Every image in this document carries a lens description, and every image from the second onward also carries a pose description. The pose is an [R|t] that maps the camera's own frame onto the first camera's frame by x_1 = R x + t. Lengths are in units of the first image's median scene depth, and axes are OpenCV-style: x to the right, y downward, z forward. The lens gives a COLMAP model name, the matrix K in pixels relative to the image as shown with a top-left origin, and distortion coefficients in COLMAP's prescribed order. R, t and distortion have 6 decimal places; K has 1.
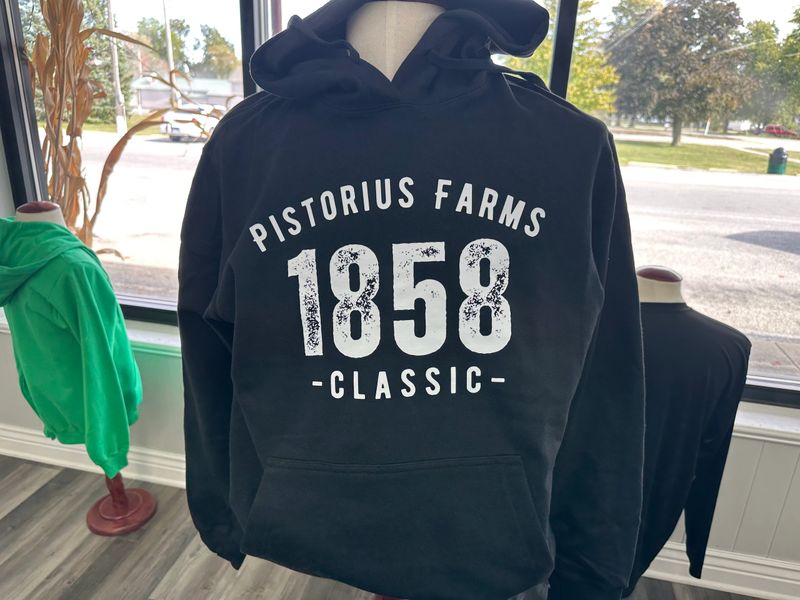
lens RADIAL K [[534.7, 0, 389.6], [0, 534.7, 301.9], [0, 0, 1]] dist [0.077688, -0.091658]
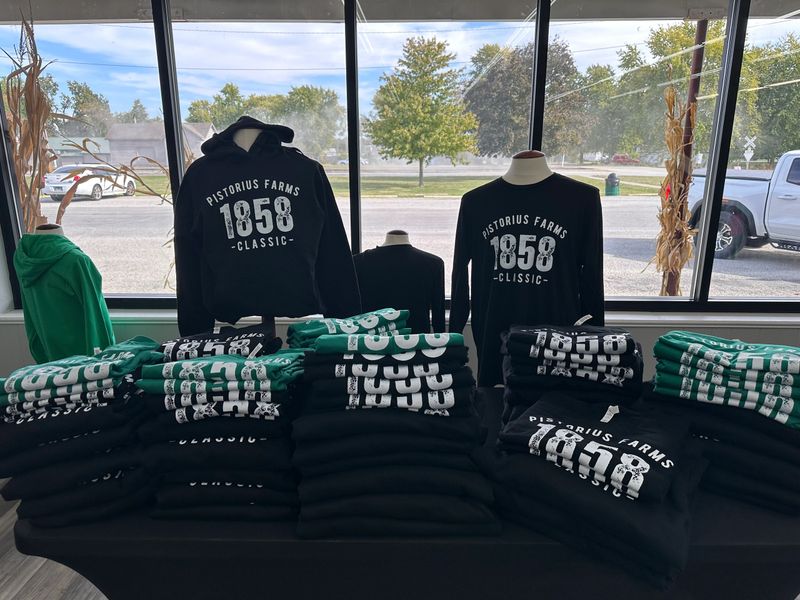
lens RADIAL K [[534.7, 0, 389.6], [0, 534.7, 301.9], [0, 0, 1]] dist [0.077688, -0.091658]
pose [[0.979185, -0.097584, 0.177973, 0.171541], [0.110931, 0.991592, -0.066630, 0.804331], [-0.169975, 0.084986, 0.981777, -2.271173]]
